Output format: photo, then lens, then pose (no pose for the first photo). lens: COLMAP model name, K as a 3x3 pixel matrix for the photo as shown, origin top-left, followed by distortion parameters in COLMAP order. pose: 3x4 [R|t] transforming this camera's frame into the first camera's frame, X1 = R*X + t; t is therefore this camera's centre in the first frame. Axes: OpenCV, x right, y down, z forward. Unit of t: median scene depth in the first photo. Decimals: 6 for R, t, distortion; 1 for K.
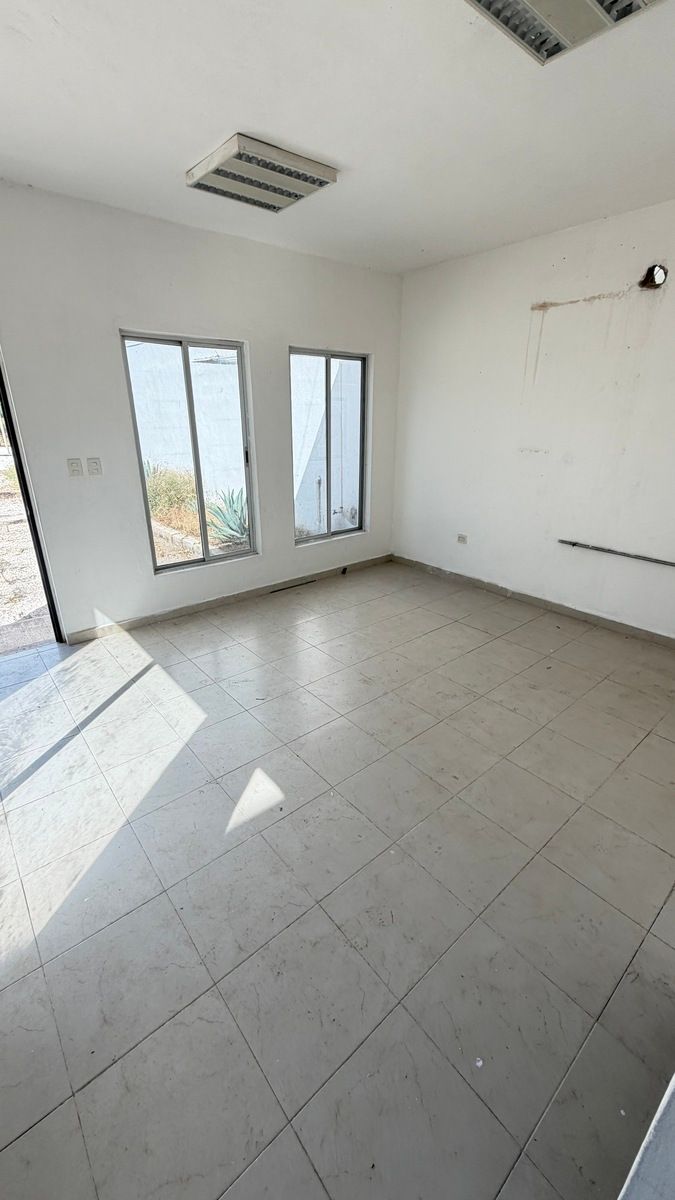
lens RADIAL K [[478.2, 0, 336.7], [0, 478.2, 598.8], [0, 0, 1]] dist [-0.001535, -0.000332]
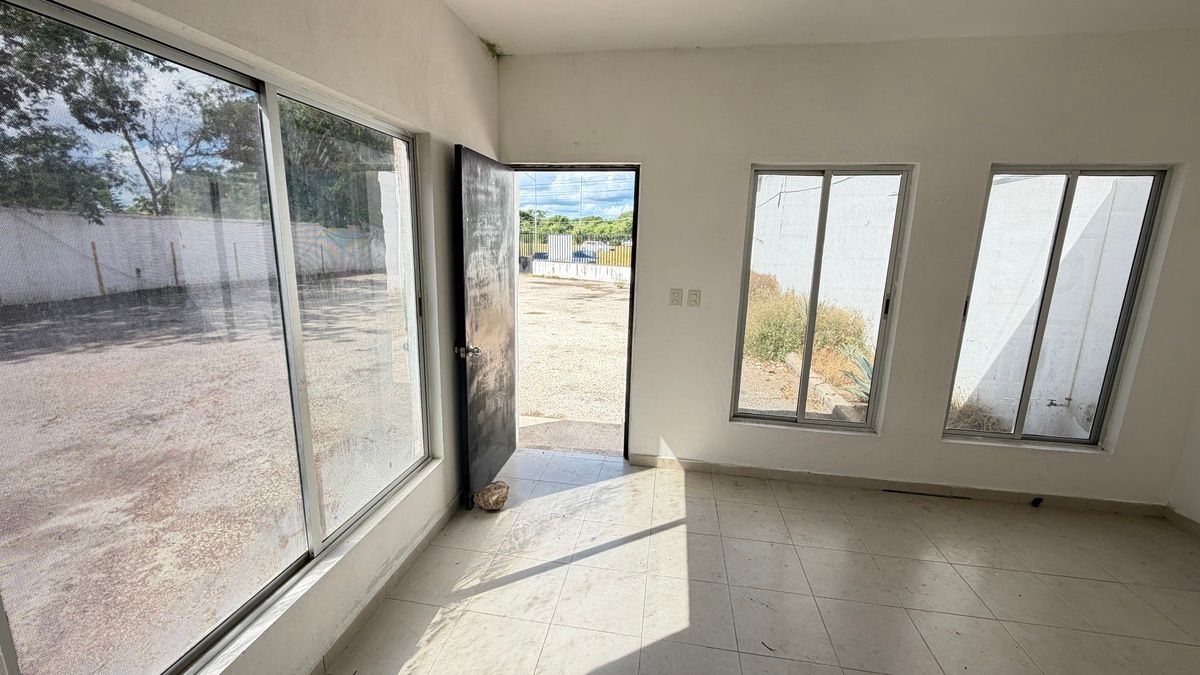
lens RADIAL K [[478.2, 0, 597.3], [0, 478.2, 336.5], [0, 0, 1]] dist [-0.001535, -0.000332]
pose [[0.651302, 0.165006, -0.740661, 0.090135], [-0.298188, 0.953204, -0.049855, -0.084254], [0.697775, 0.253327, 0.670027, 0.201599]]
